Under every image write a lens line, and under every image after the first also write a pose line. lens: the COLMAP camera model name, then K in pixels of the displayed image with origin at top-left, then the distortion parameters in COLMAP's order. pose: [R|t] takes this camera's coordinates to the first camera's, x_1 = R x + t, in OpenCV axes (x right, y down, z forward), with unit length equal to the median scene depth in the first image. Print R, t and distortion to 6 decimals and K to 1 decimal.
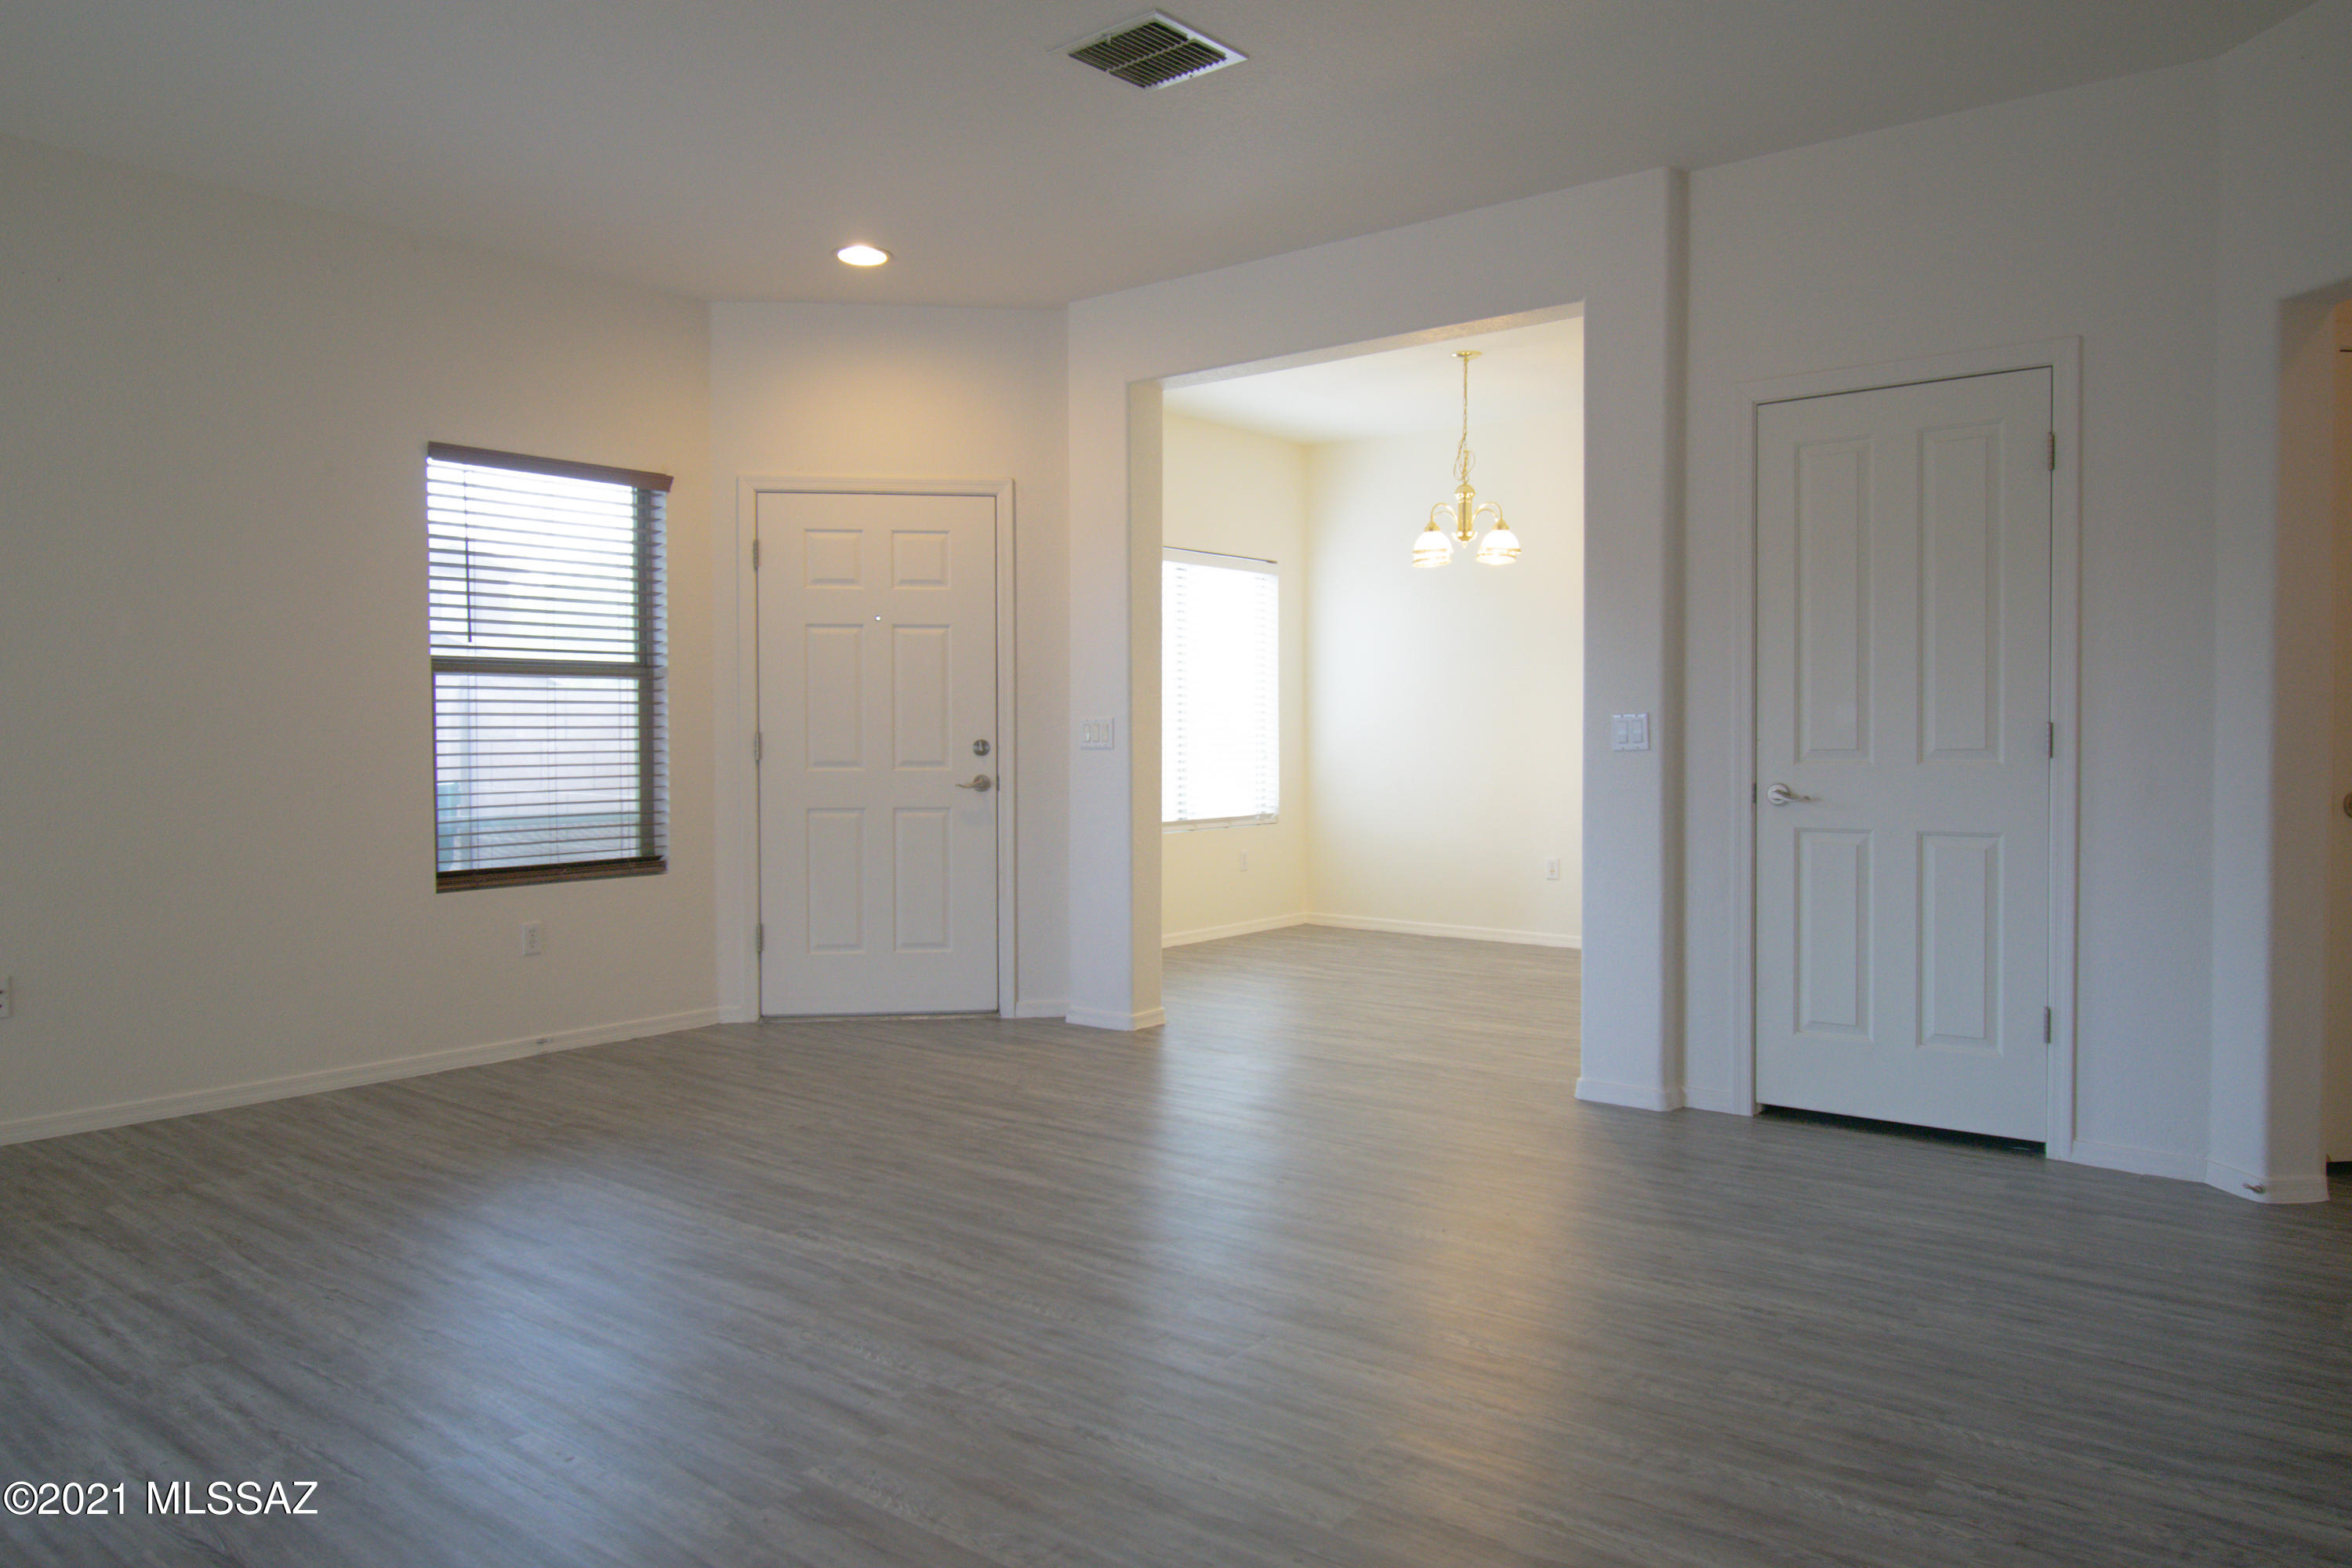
lens RADIAL K [[1588.3, 0, 1176.0], [0, 1588.3, 784.0], [0, 0, 1]] dist [0.005716, -0.022567]
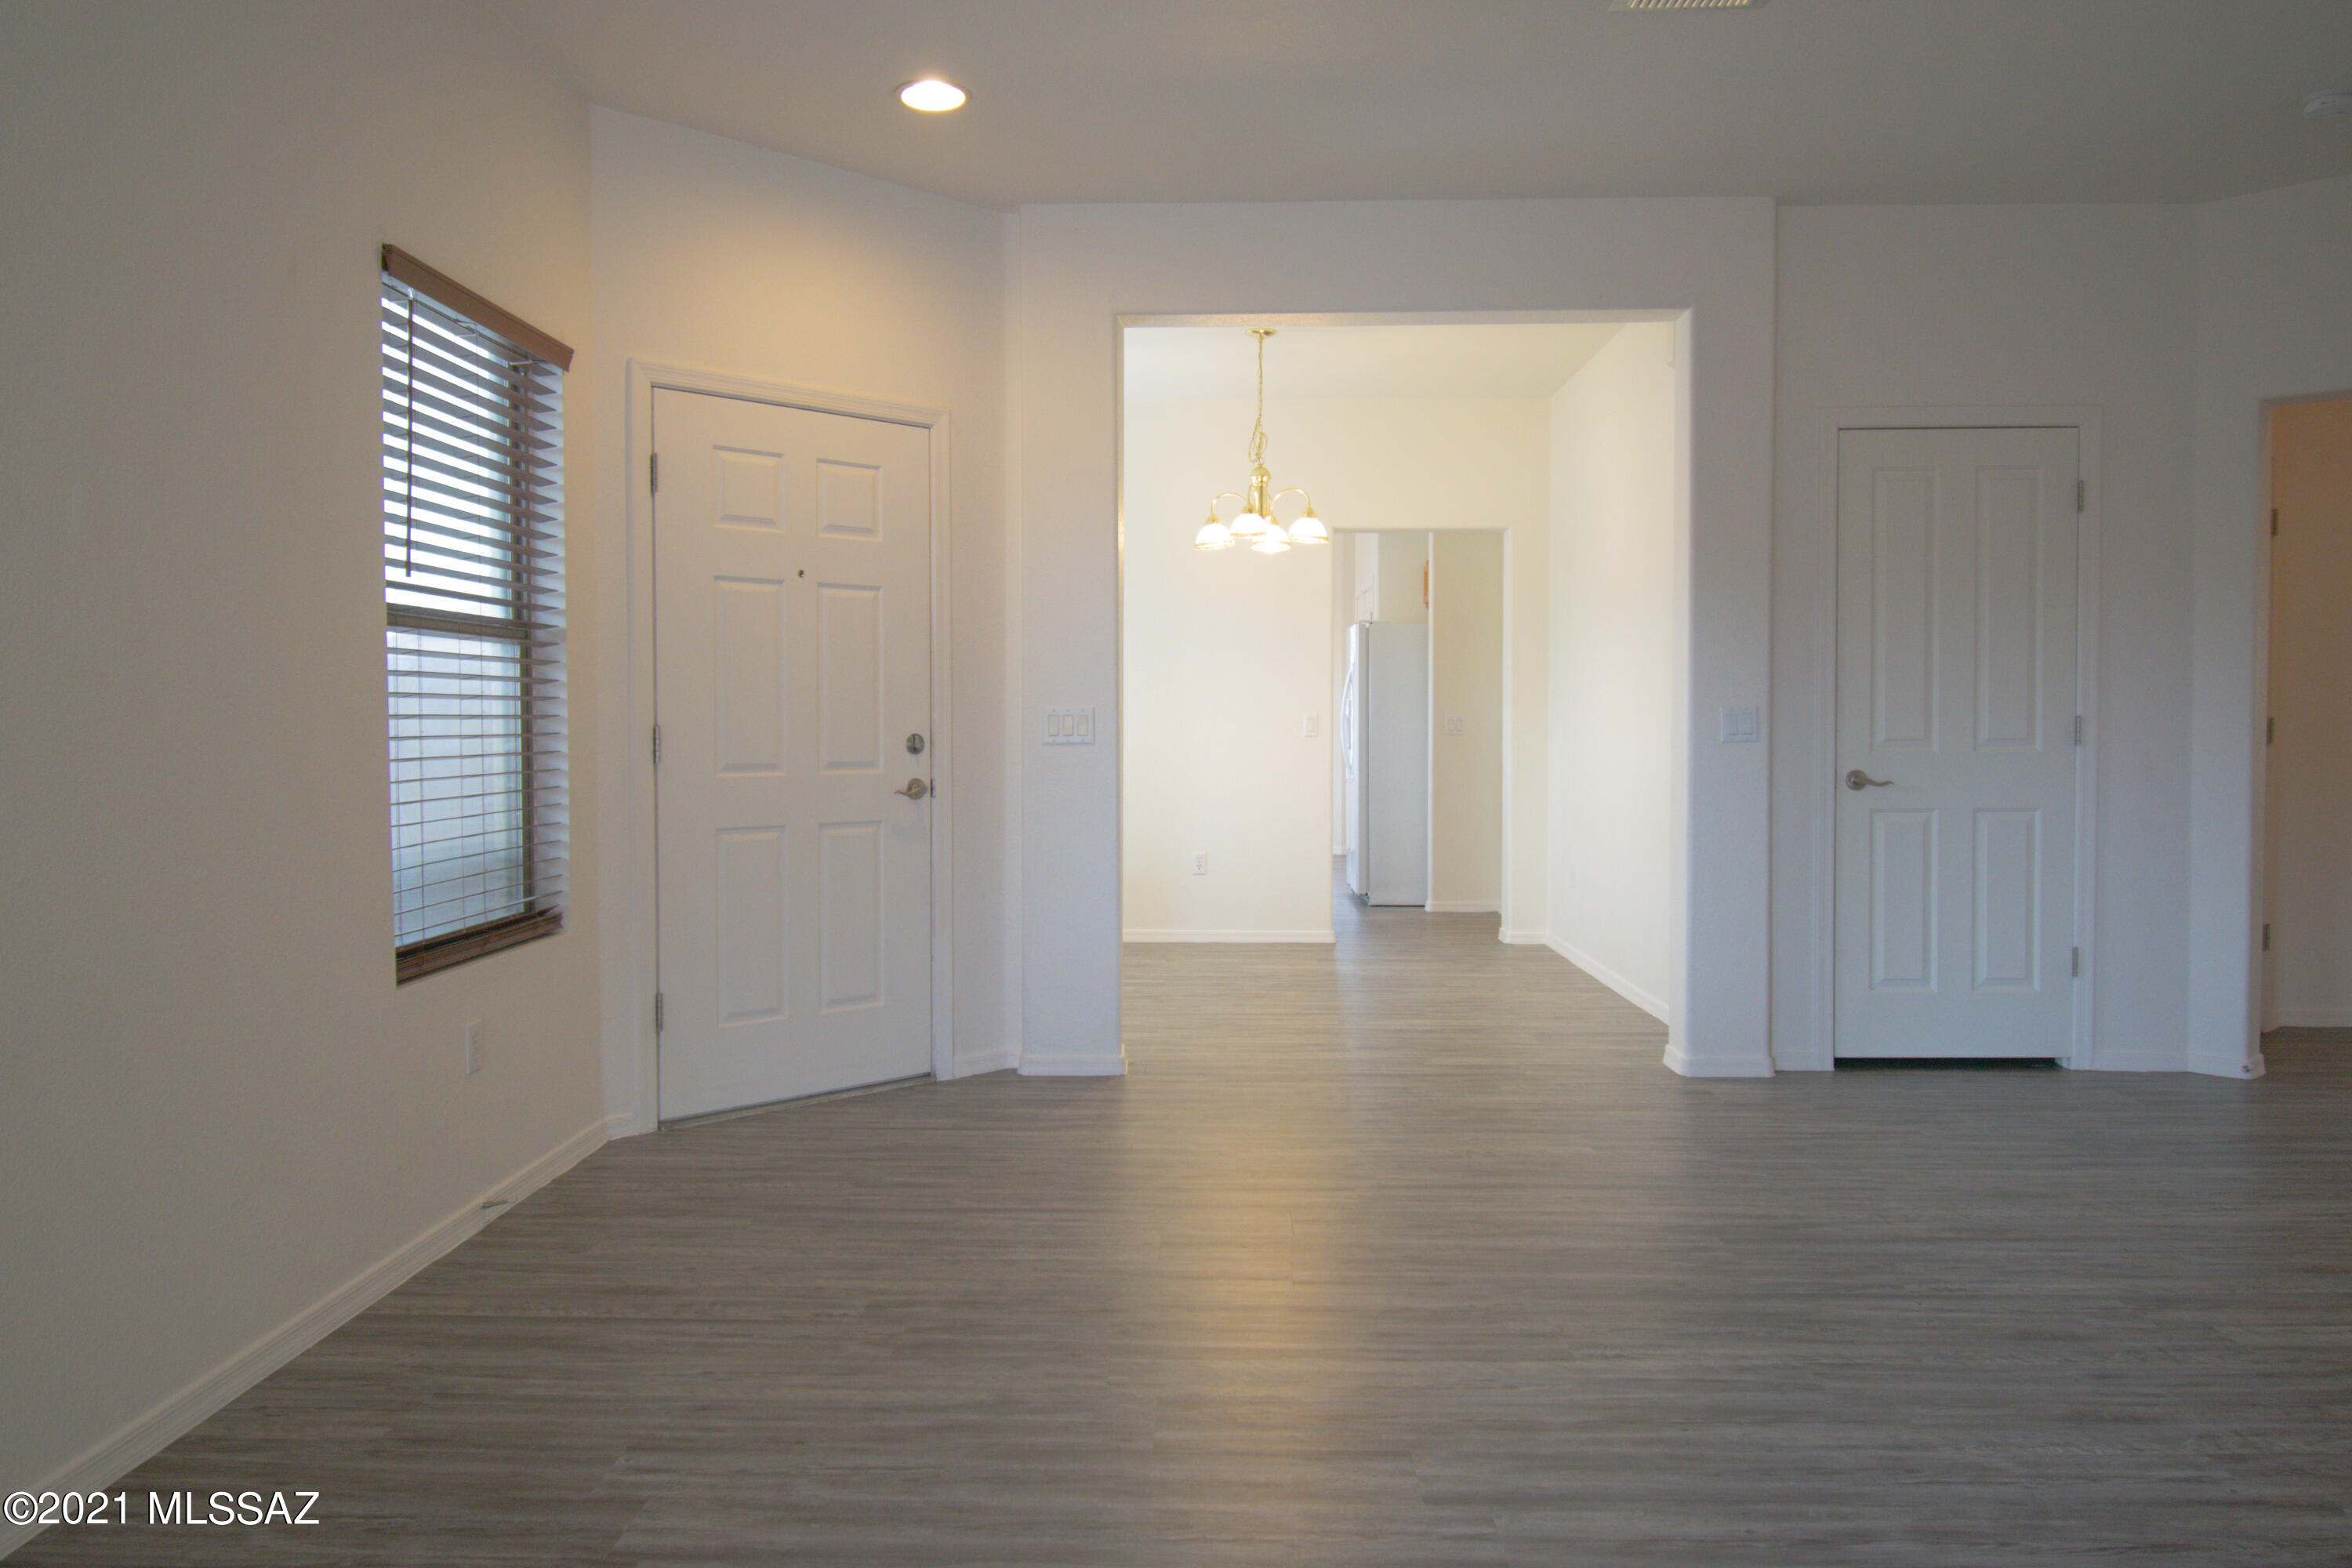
lens RADIAL K [[1627.0, 0, 1176.0], [0, 1627.0, 784.0], [0, 0, 1]] dist [0.009221, -0.025280]
pose [[0.797844, -0.022087, 0.602459, -0.643925], [0.020114, 0.999748, 0.010015, -0.010667], [-0.602528, 0.004127, 0.798087, 0.346095]]
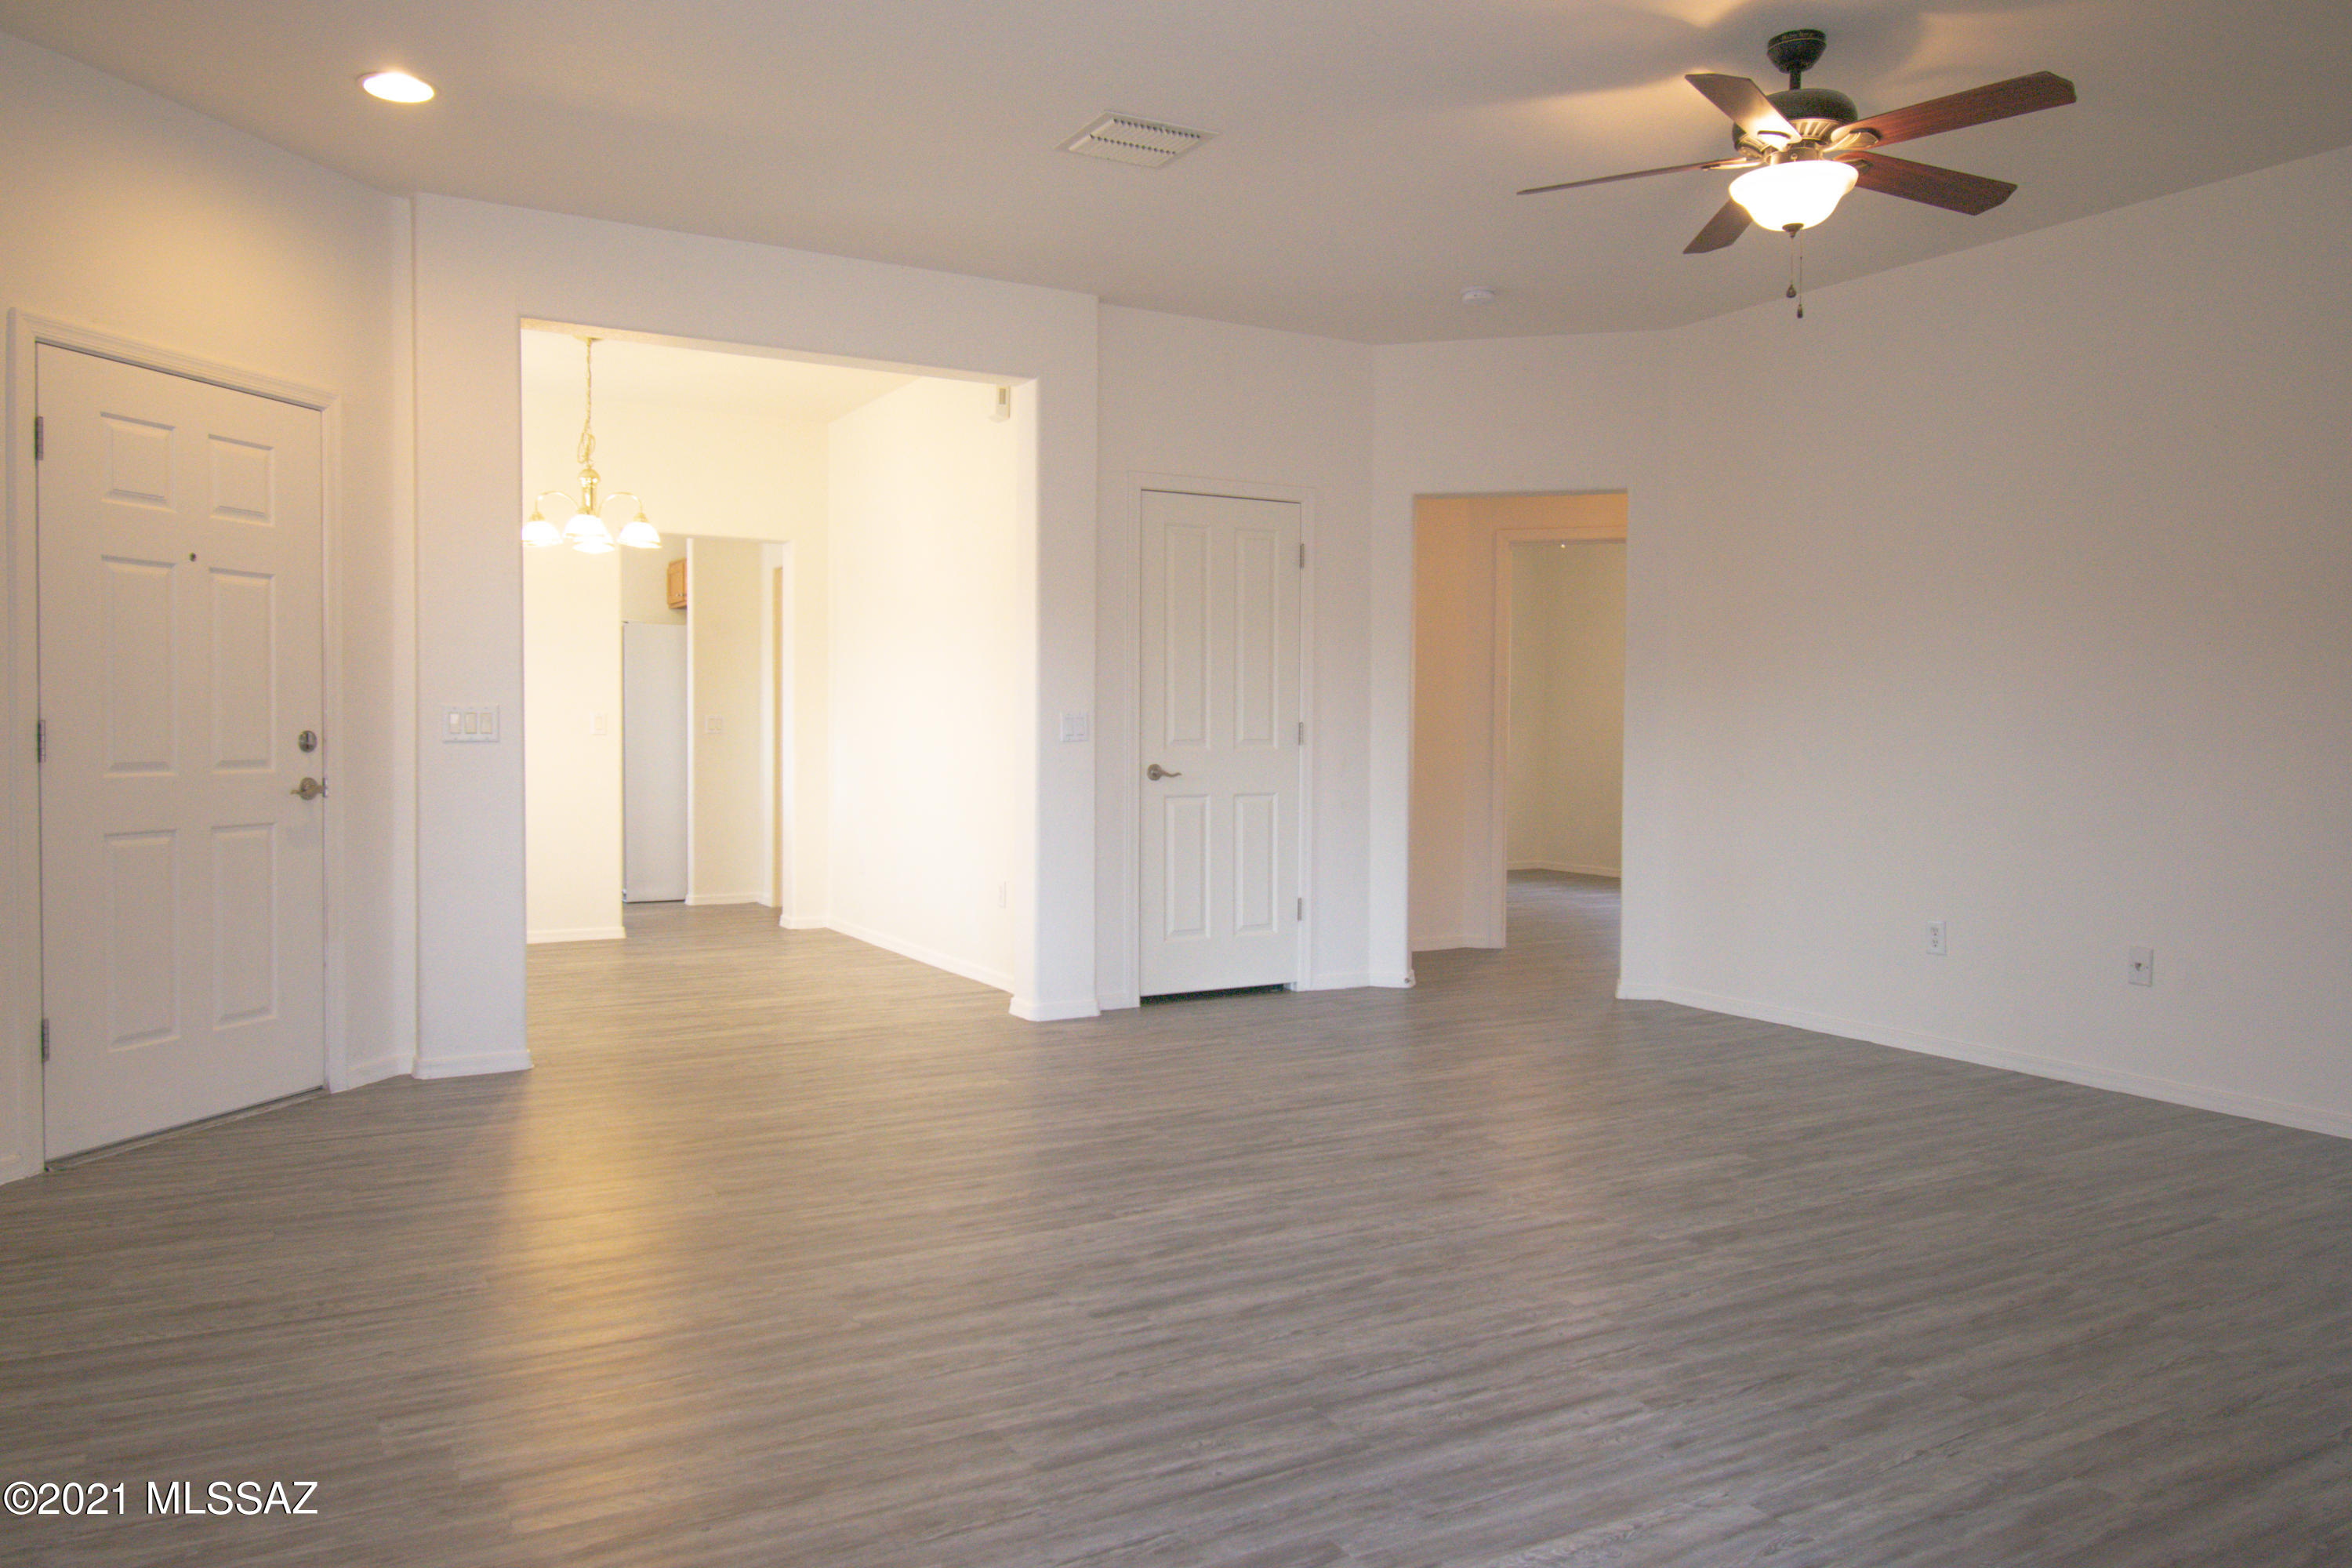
lens RADIAL K [[1627.0, 0, 1176.0], [0, 1627.0, 784.0], [0, 0, 1]] dist [0.009221, -0.025280]
pose [[0.371965, -0.029276, 0.927785, -0.869988], [0.022786, 0.999489, 0.022403, -0.013294], [-0.927967, 0.012808, 0.372442, 0.417626]]
